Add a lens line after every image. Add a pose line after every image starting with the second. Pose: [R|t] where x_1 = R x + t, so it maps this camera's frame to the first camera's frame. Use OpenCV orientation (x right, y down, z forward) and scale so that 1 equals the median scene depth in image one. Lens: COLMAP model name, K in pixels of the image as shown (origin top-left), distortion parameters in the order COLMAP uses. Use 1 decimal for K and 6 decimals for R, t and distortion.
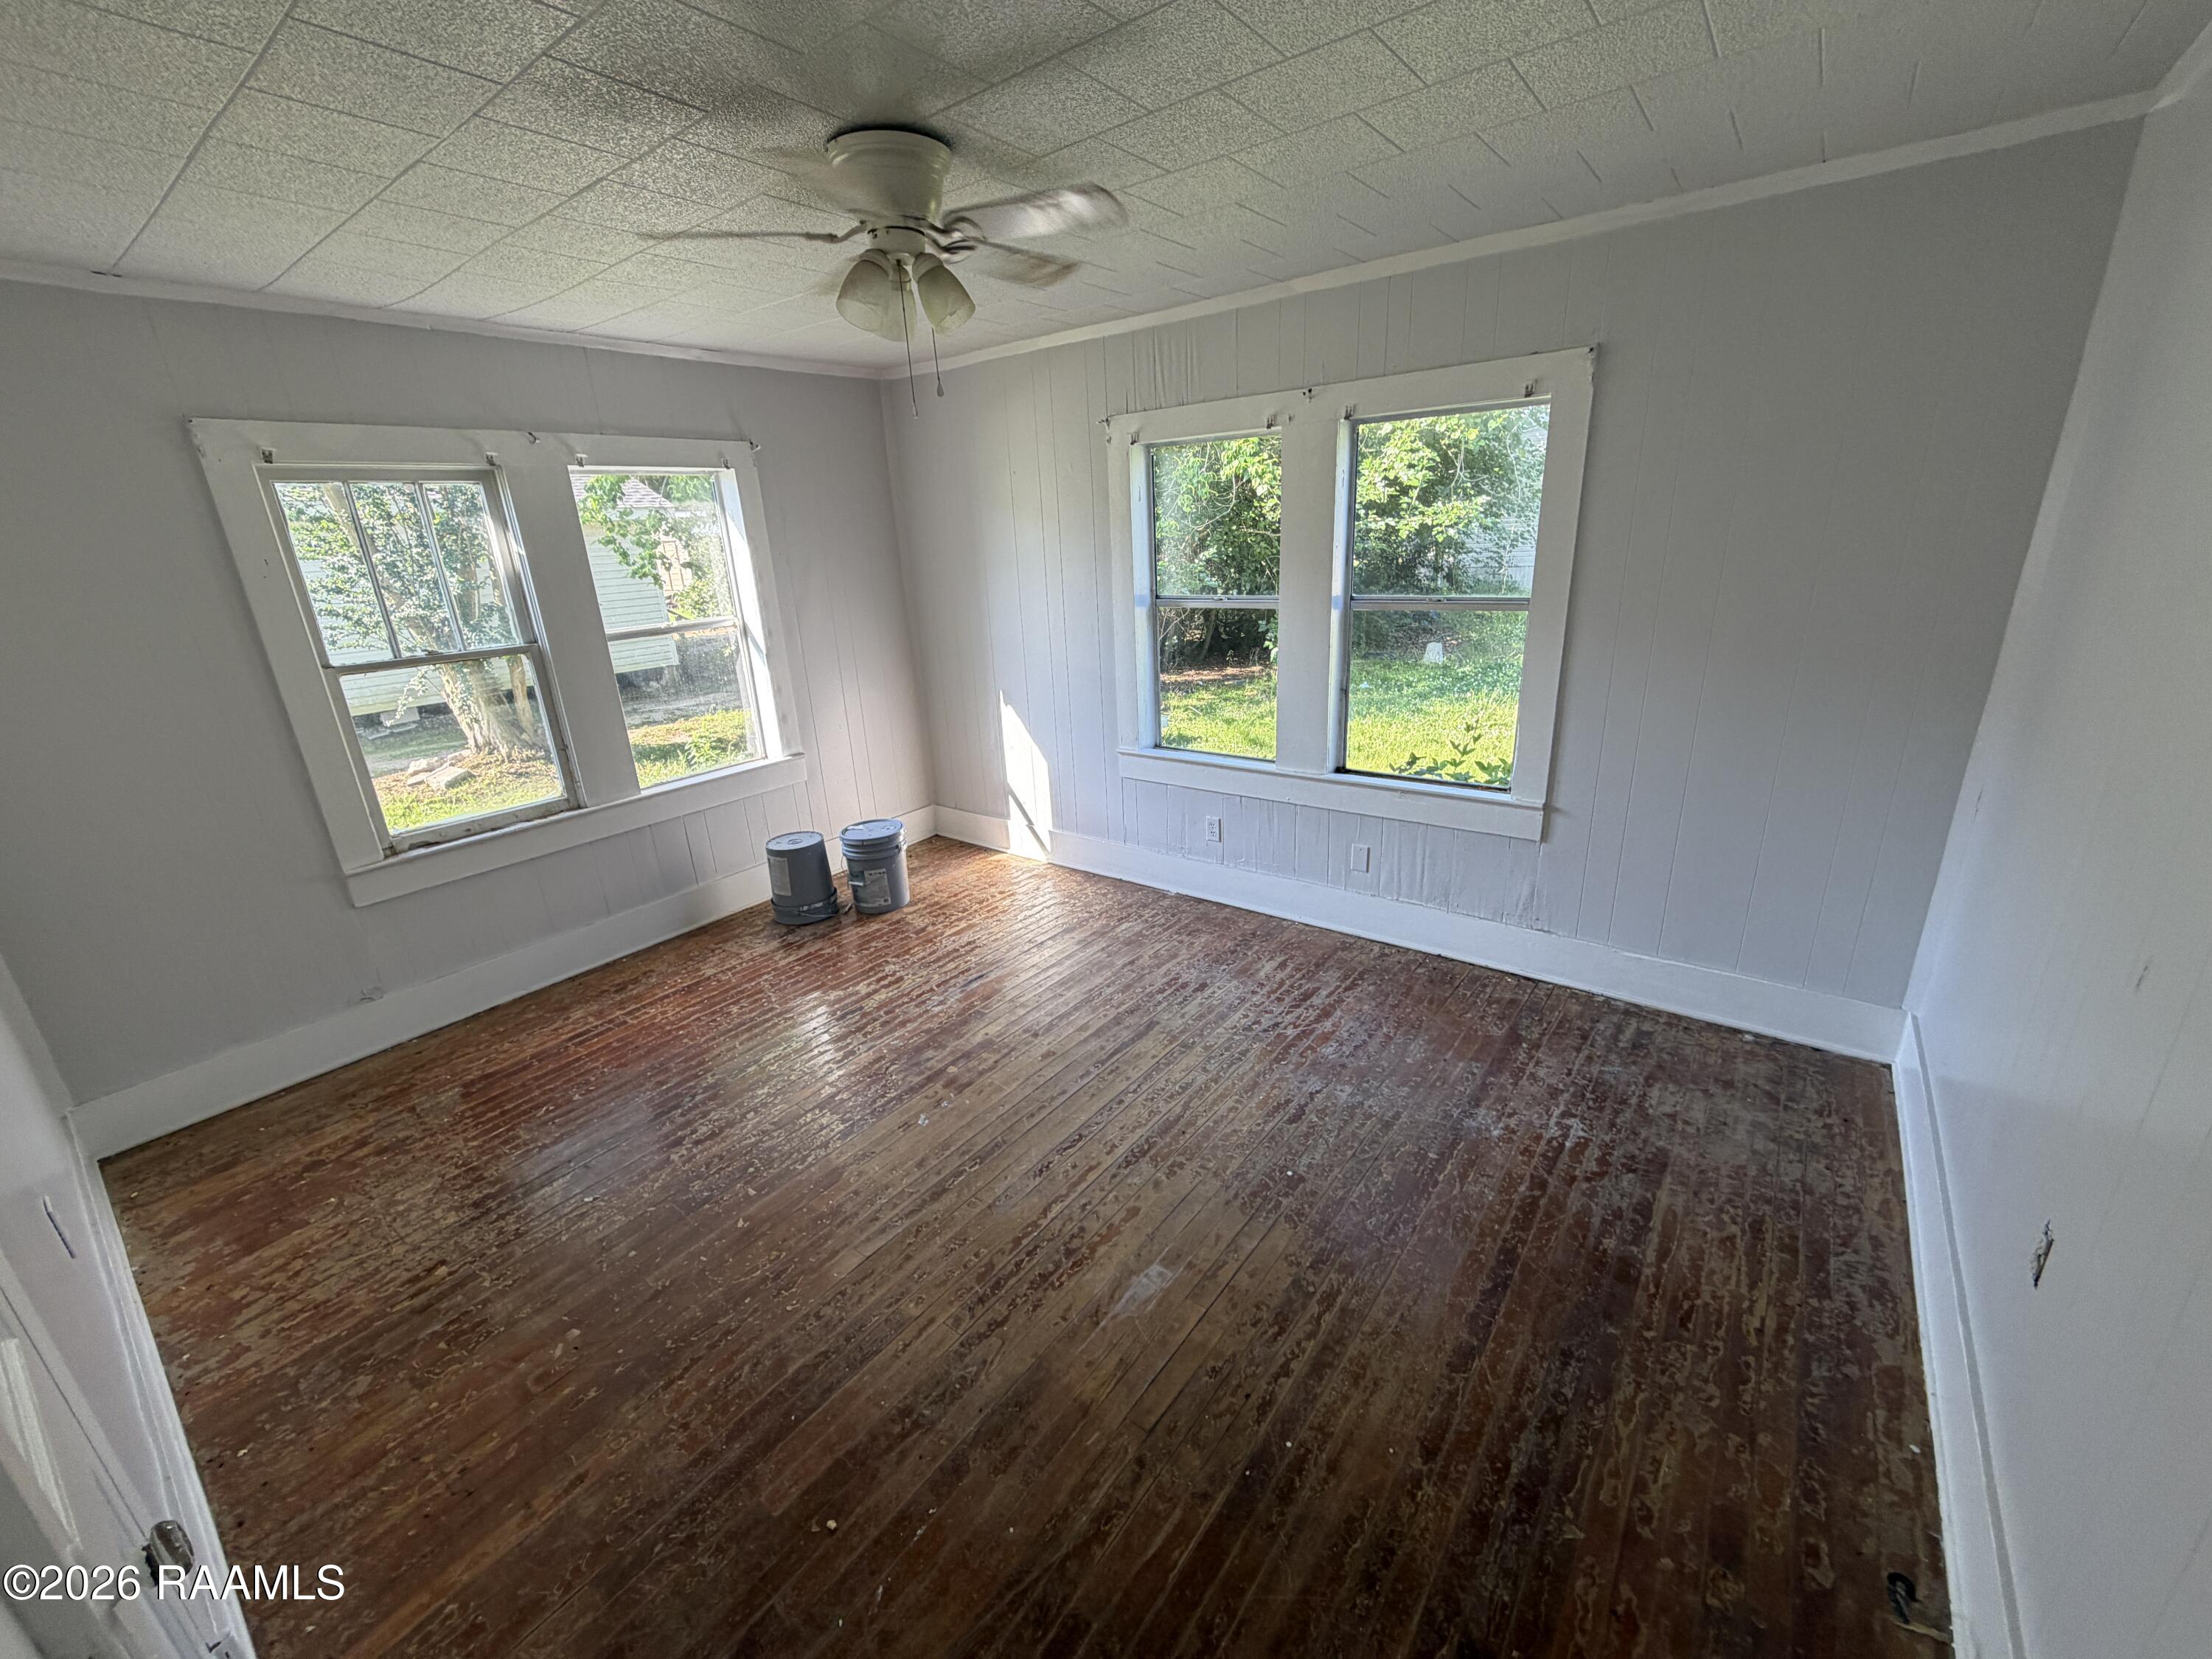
lens RADIAL K [[886.2, 0, 1099.5], [0, 886.2, 831.1], [0, 0, 1]] dist [-0.000402, -0.000026]
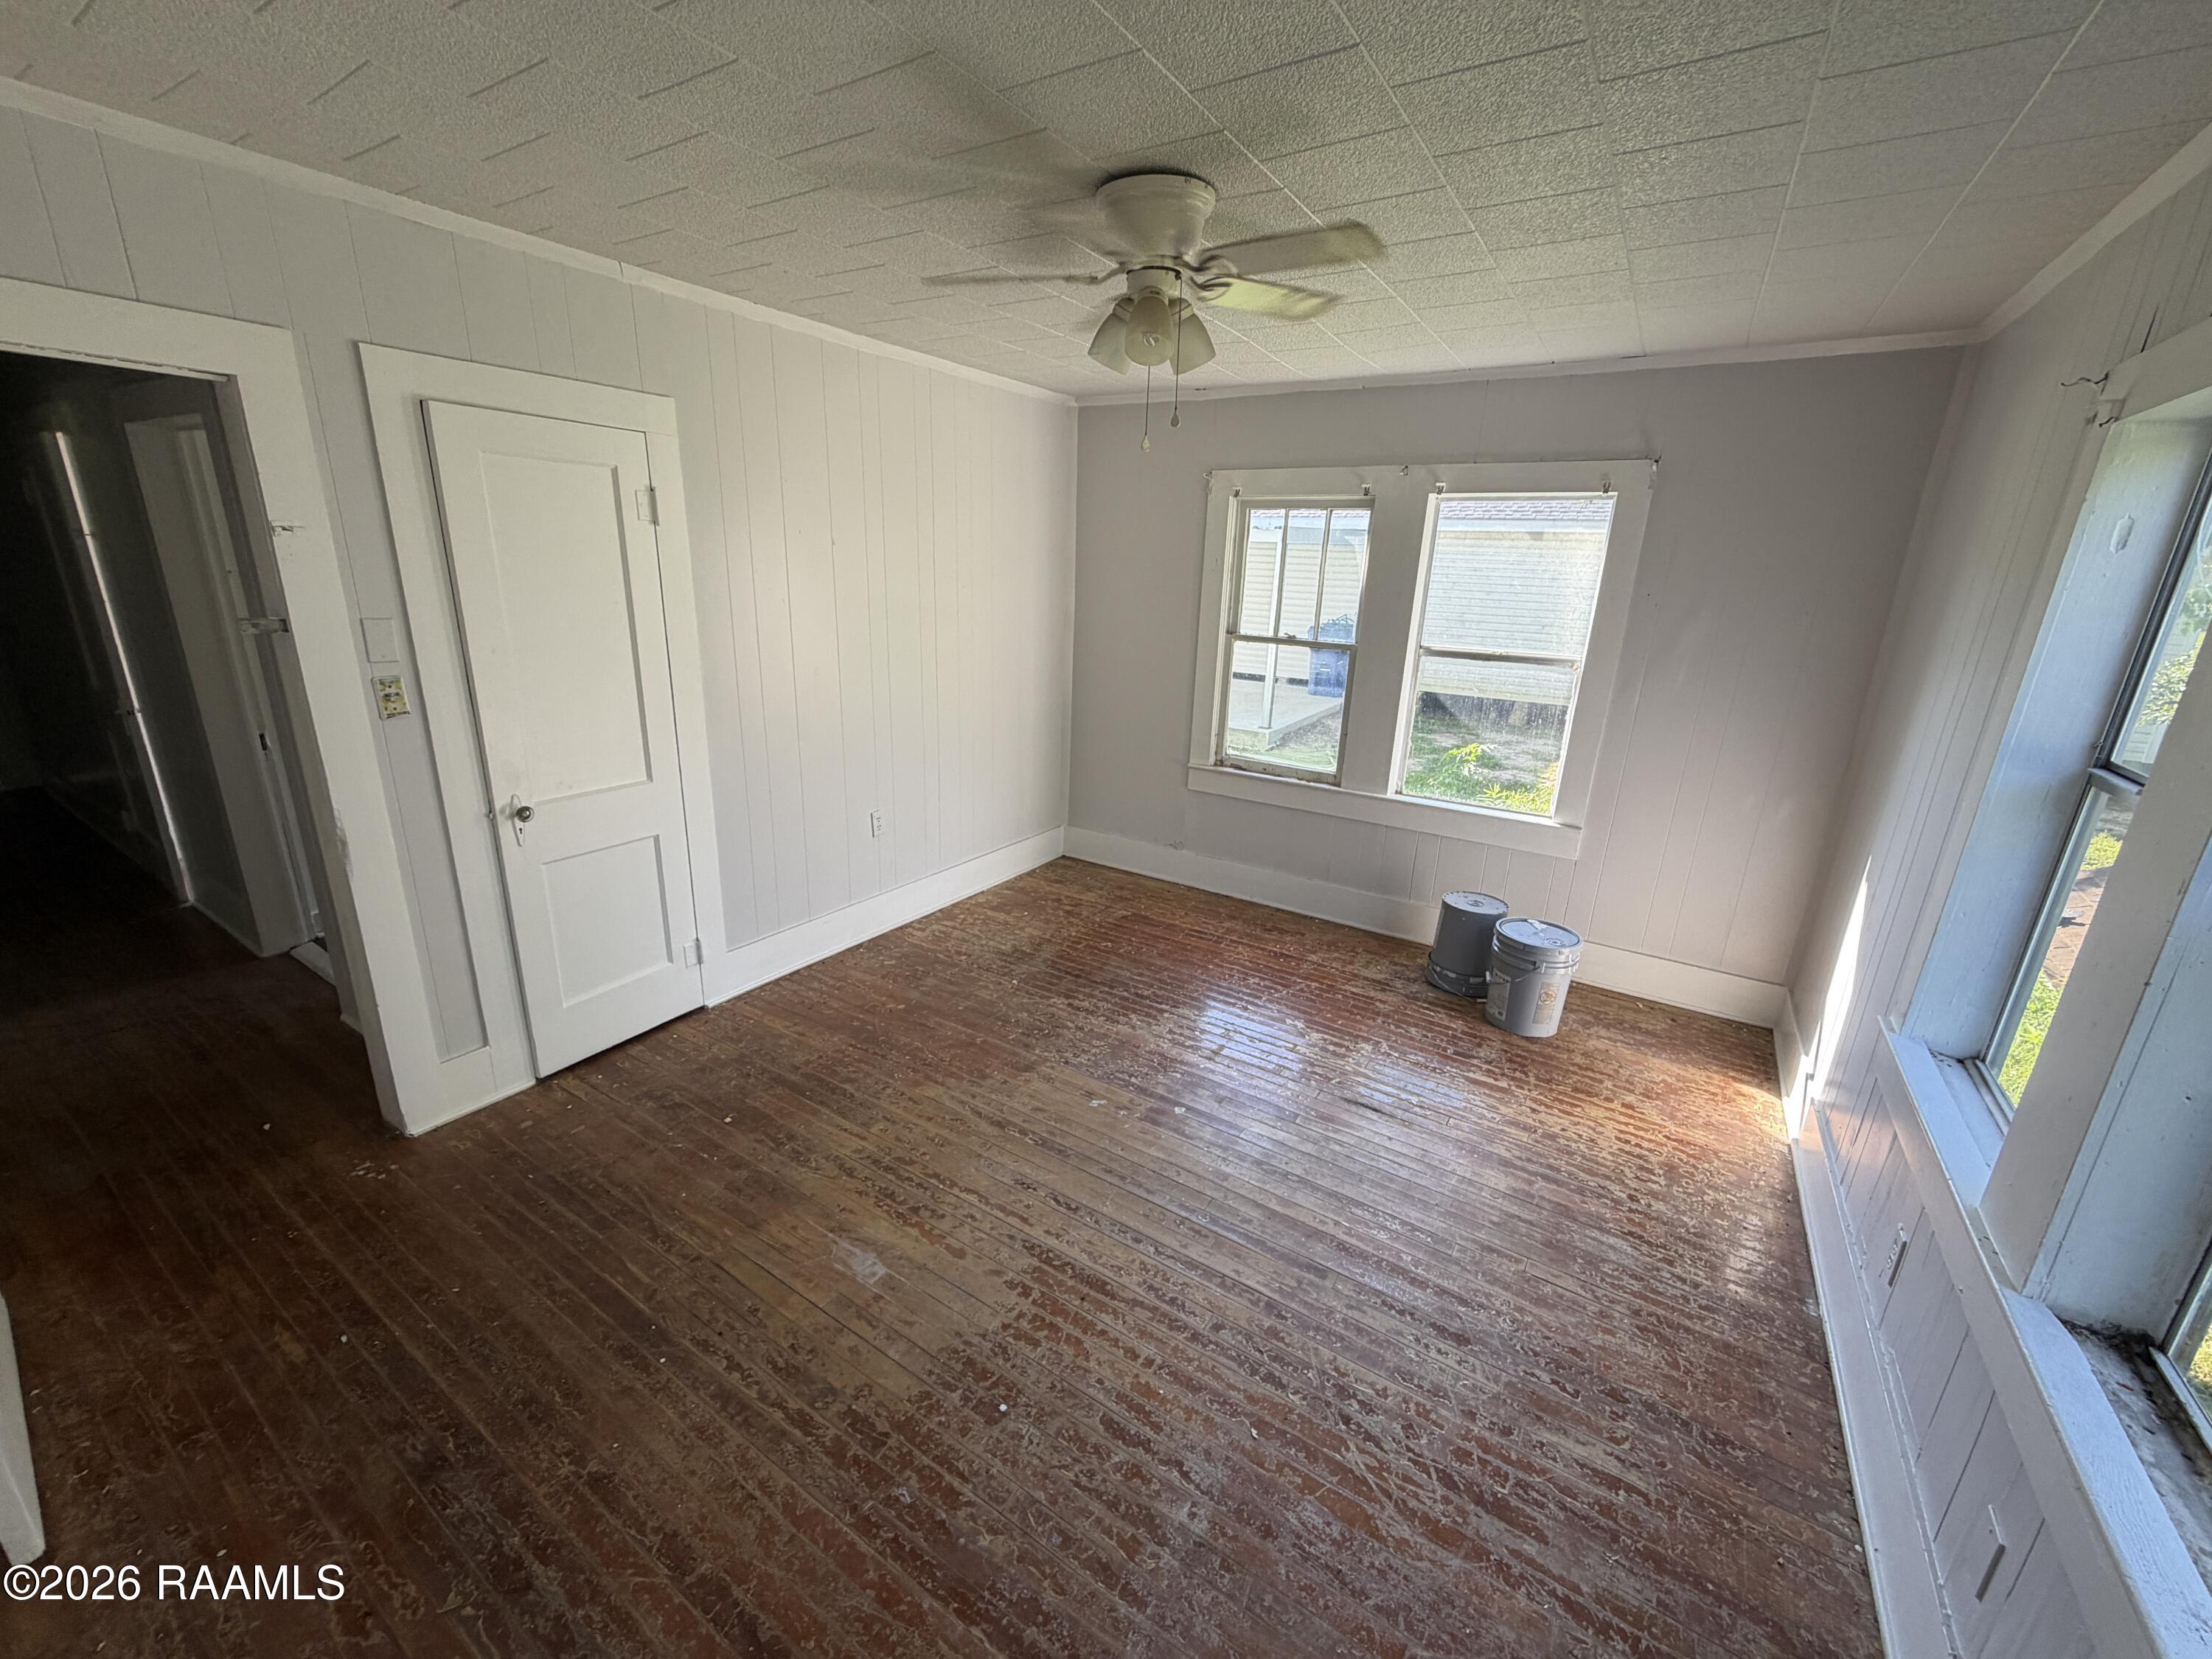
lens RADIAL K [[886.2, 0, 1099.5], [0, 886.2, 831.1], [0, 0, 1]] dist [-0.000402, -0.000026]
pose [[0.072912, 0.341096, -0.937197, 0.587233], [-0.358734, 0.885774, 0.294472, -0.237928], [0.930588, 0.314734, 0.186946, 0.593097]]
